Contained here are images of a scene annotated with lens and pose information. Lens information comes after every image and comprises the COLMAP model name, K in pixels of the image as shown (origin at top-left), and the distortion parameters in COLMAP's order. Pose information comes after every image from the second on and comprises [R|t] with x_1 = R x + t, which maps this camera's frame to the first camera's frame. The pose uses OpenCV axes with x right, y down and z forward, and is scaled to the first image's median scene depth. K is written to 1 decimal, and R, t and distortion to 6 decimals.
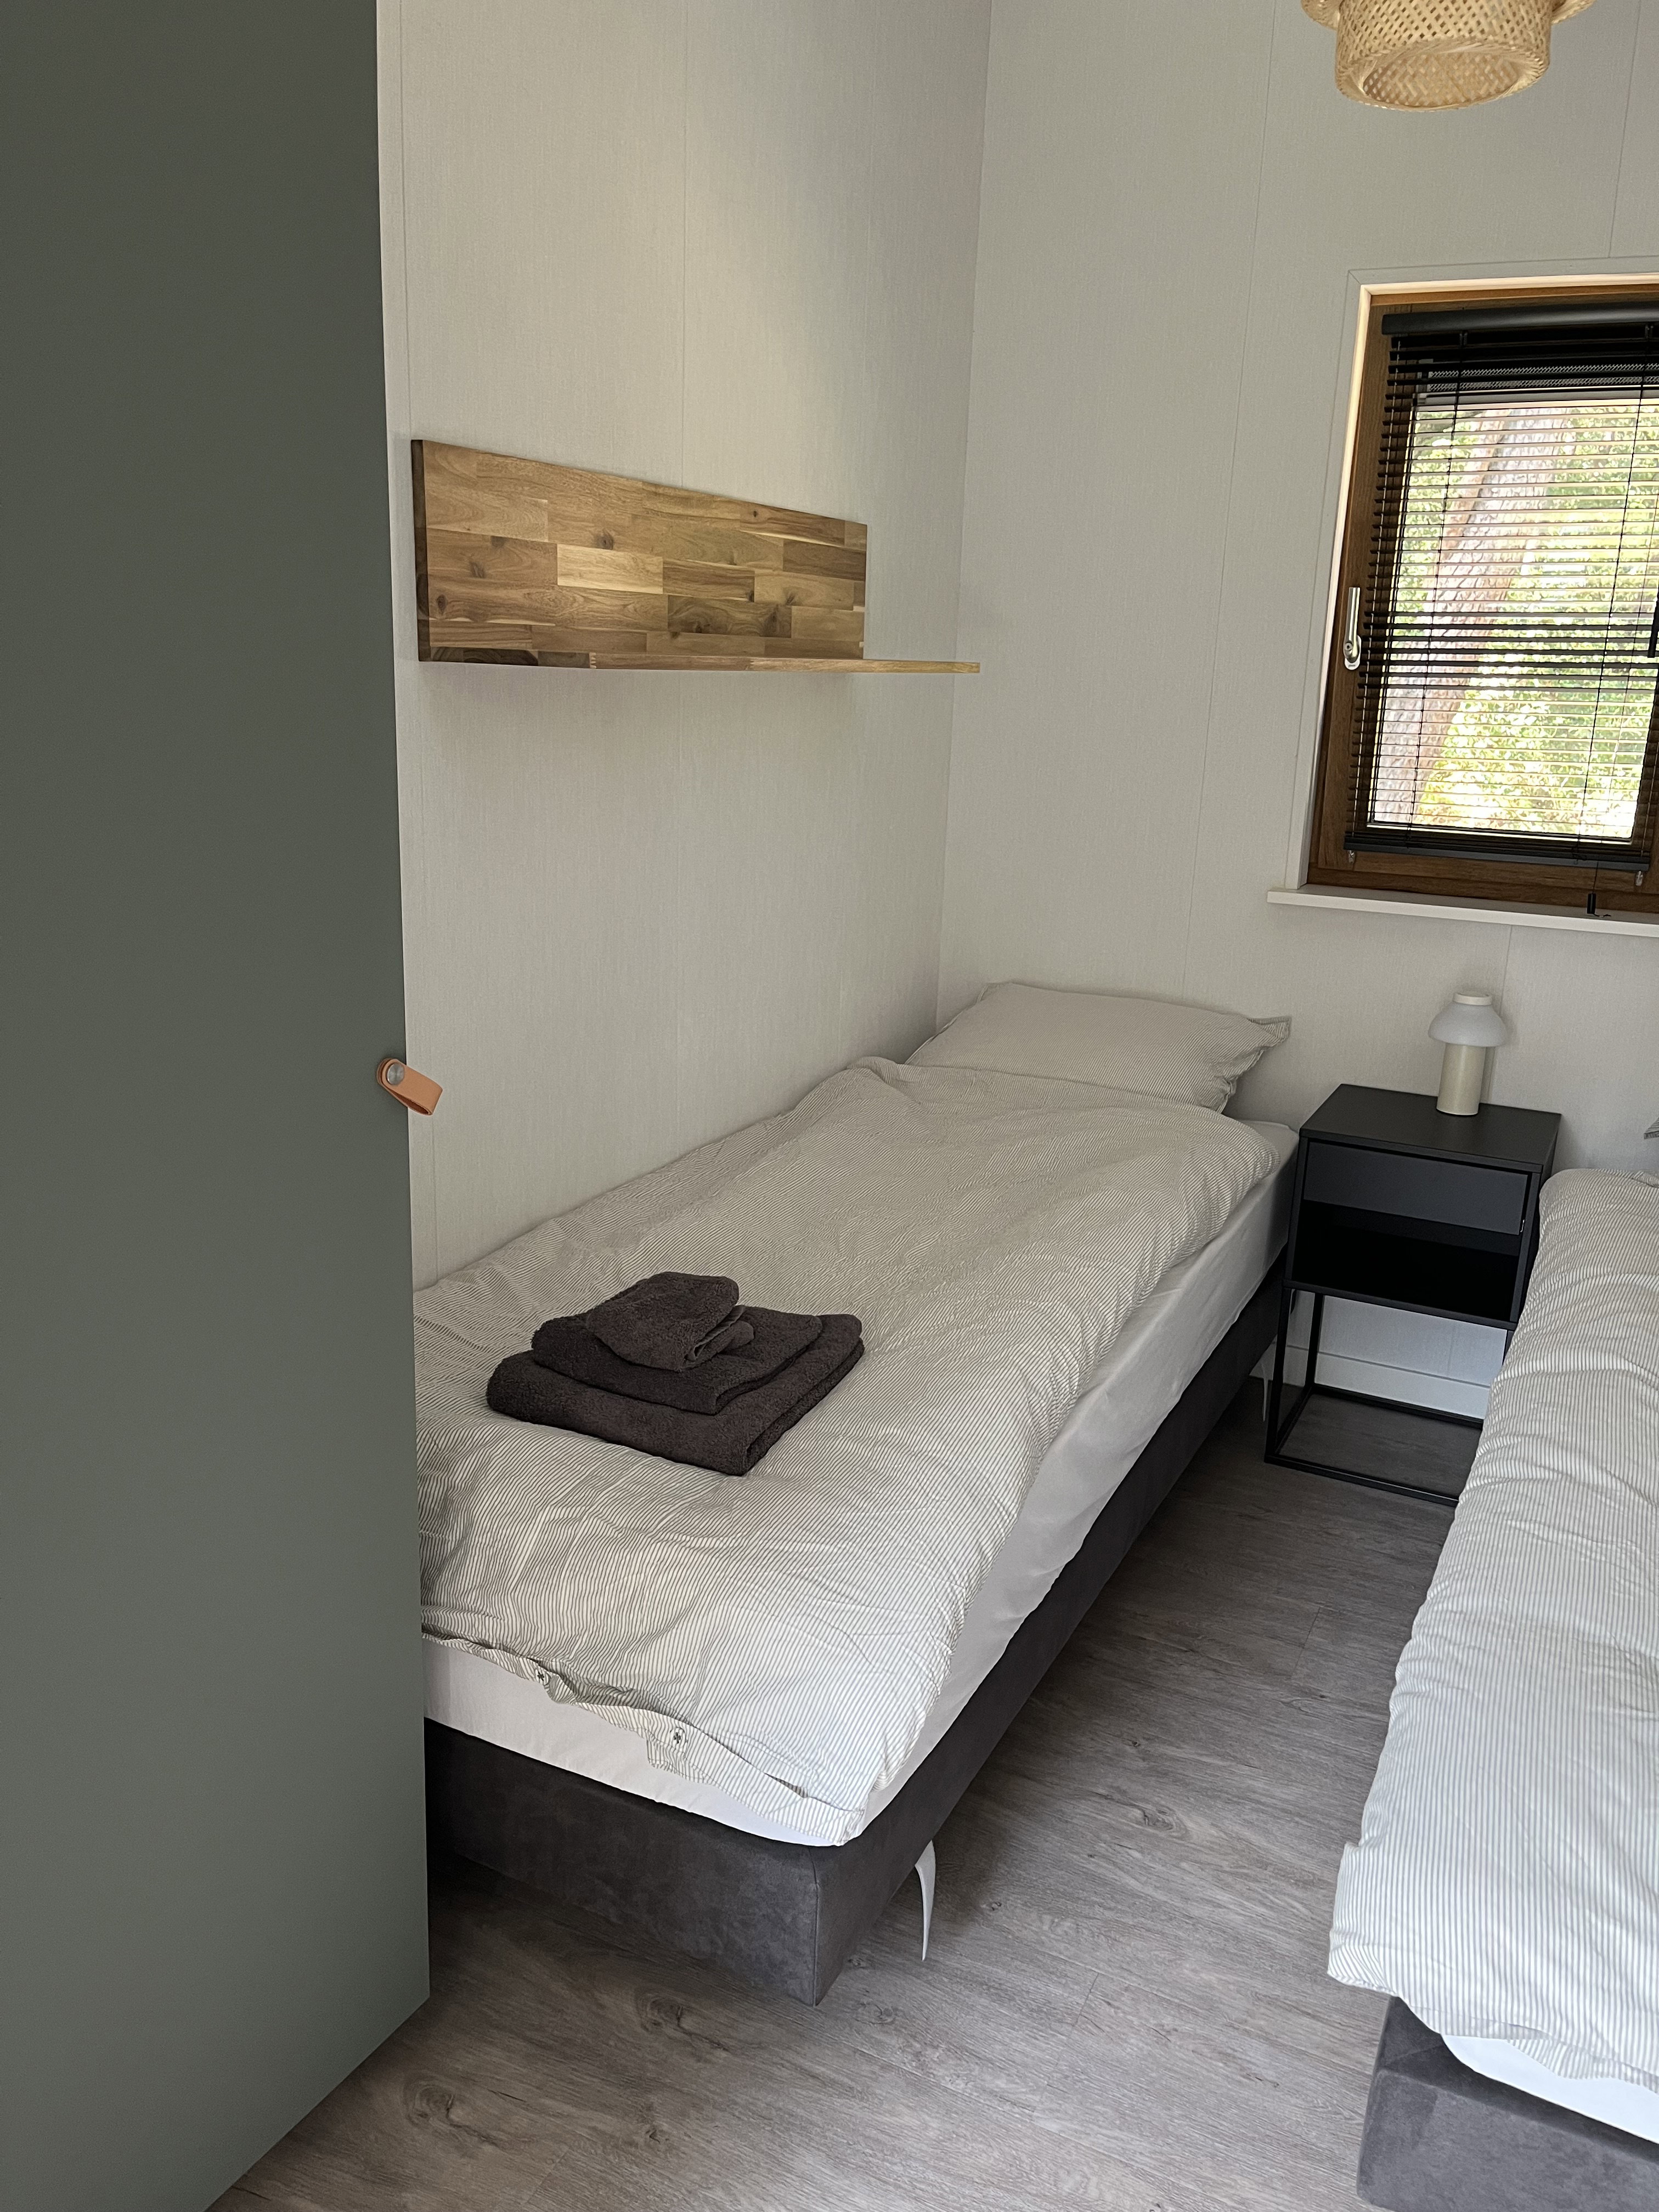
lens RADIAL K [[1671.3, 0, 831.6], [0, 1671.3, 1102.0], [0, 0, 1]] dist [0.023622, -0.067692]
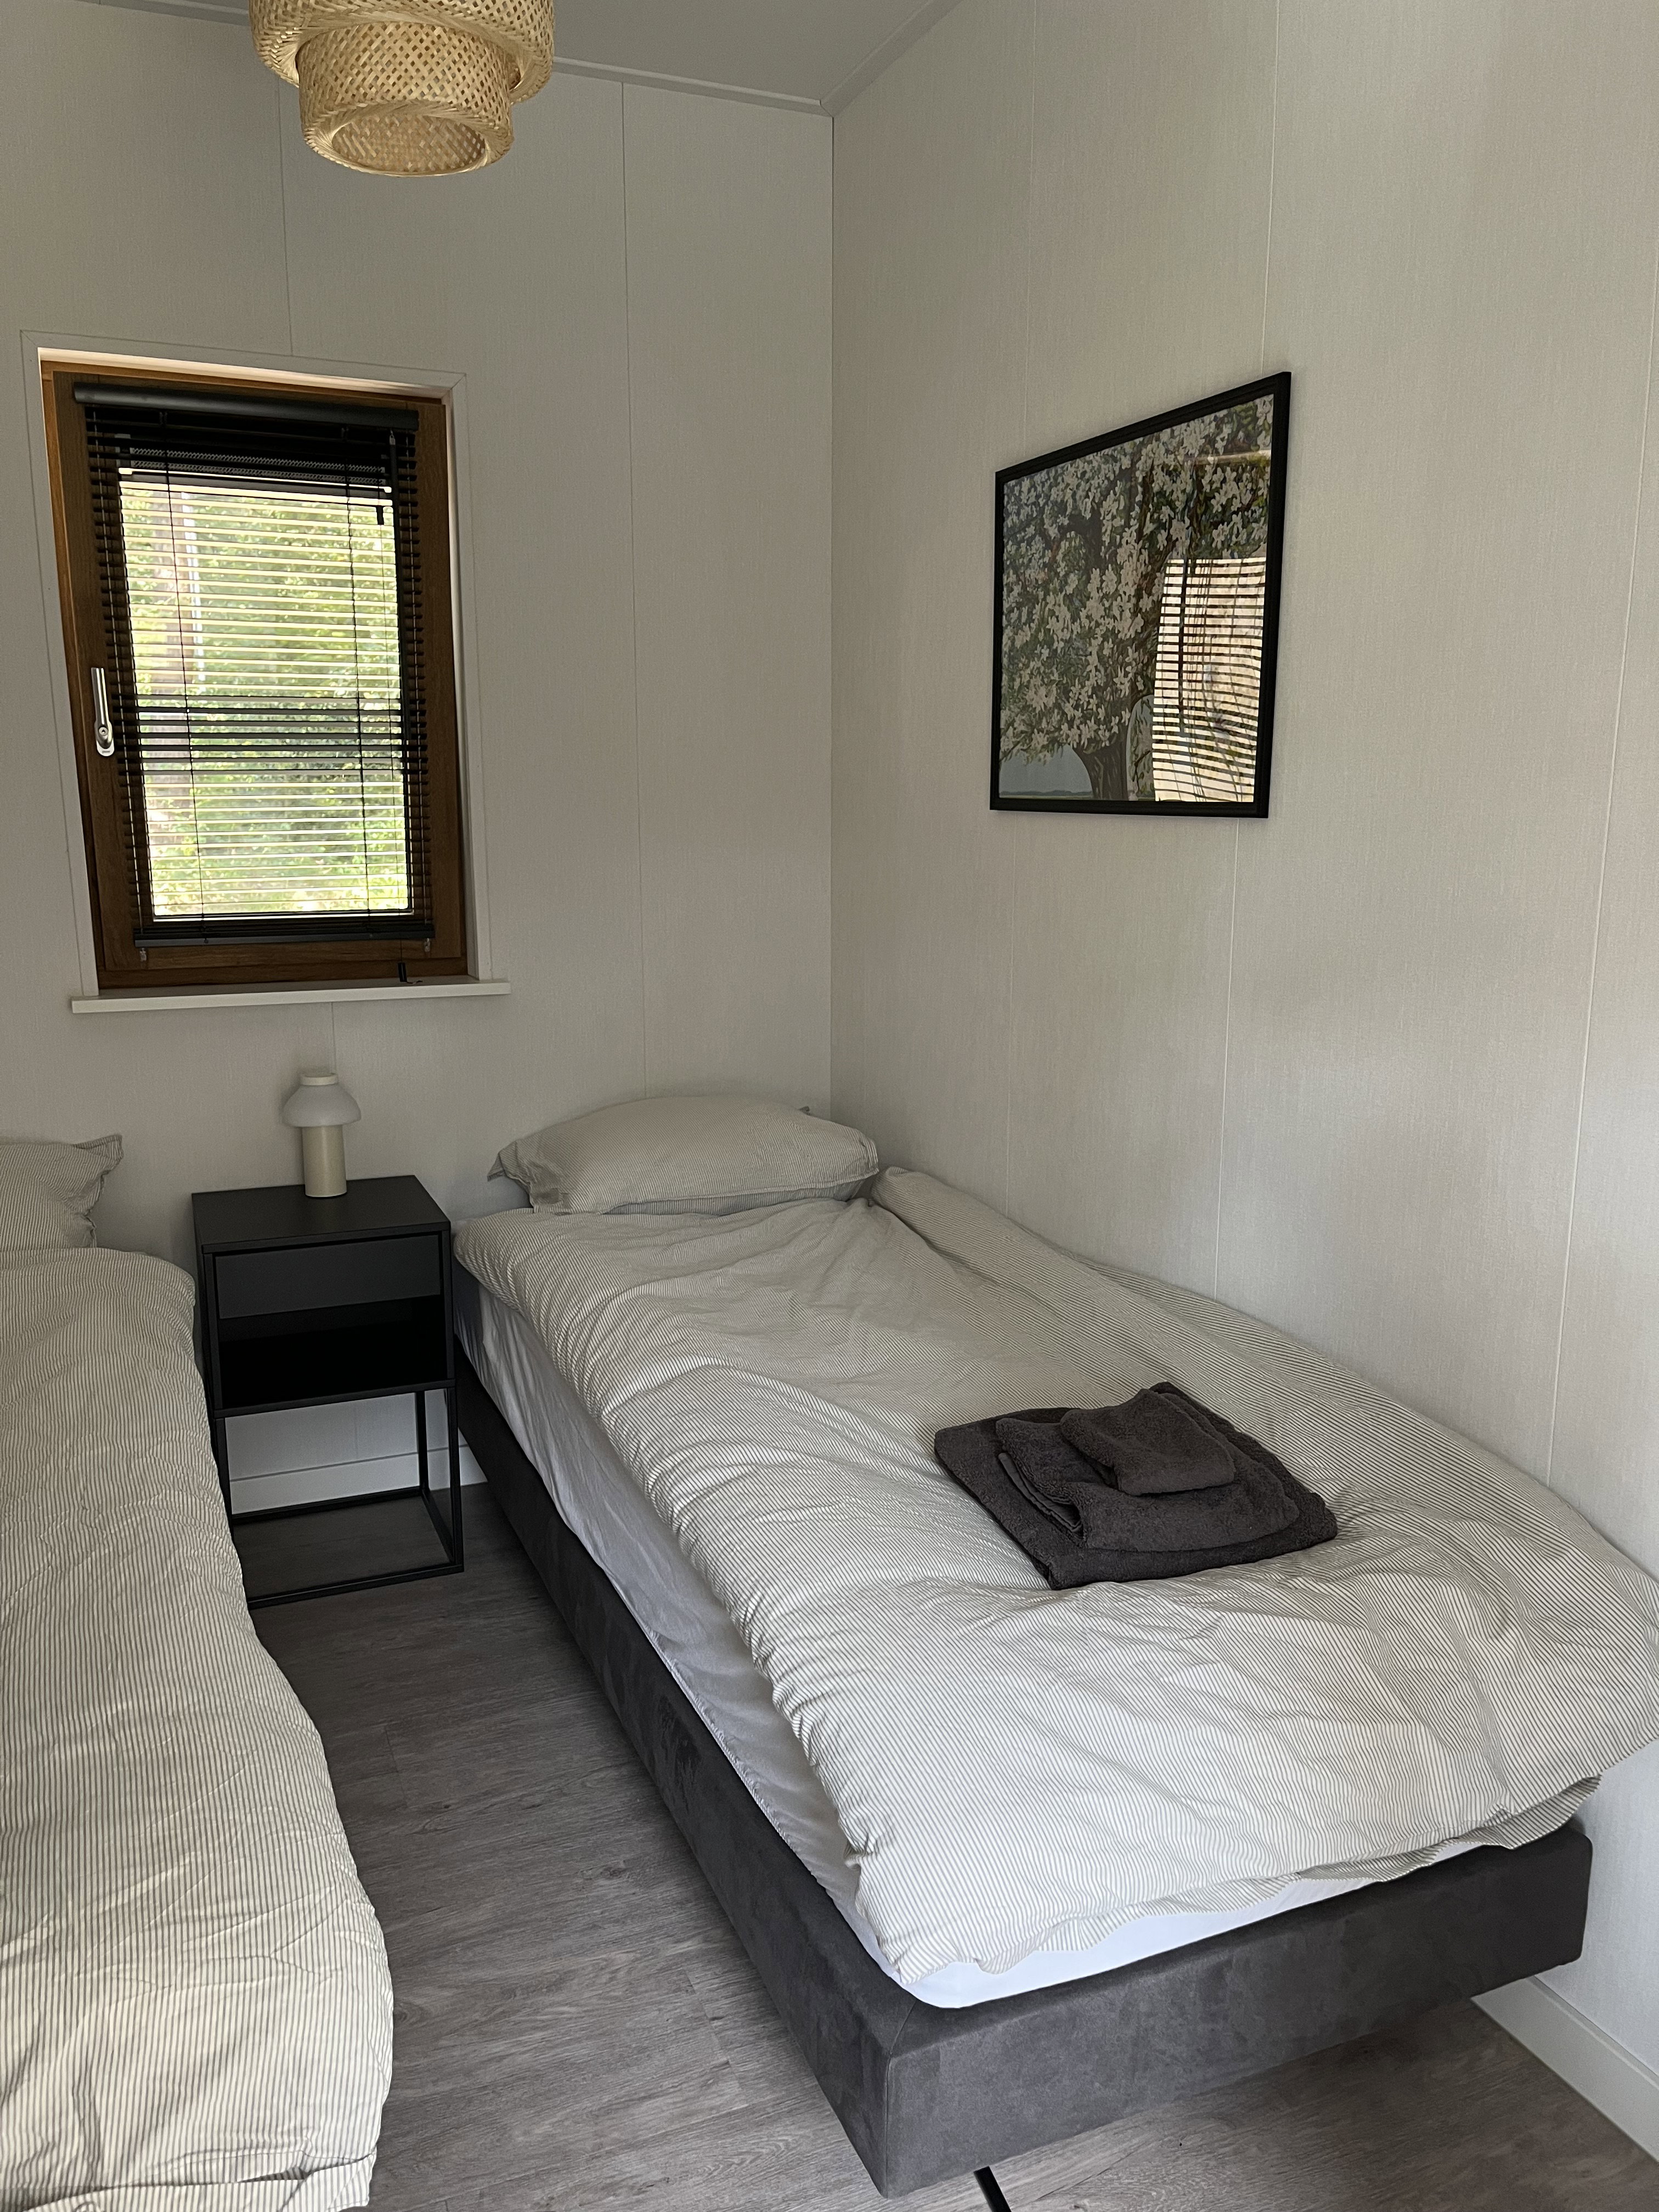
lens RADIAL K [[1671.3, 0, 834.6], [0, 1671.3, 1107.7], [0, 0, 1]] dist [0.023622, -0.067692]
pose [[0.634825, -0.172593, 0.753133, -0.177092], [0.216262, 0.975463, 0.041253, -0.020834], [-0.741774, 0.136686, 0.656574, 0.127837]]
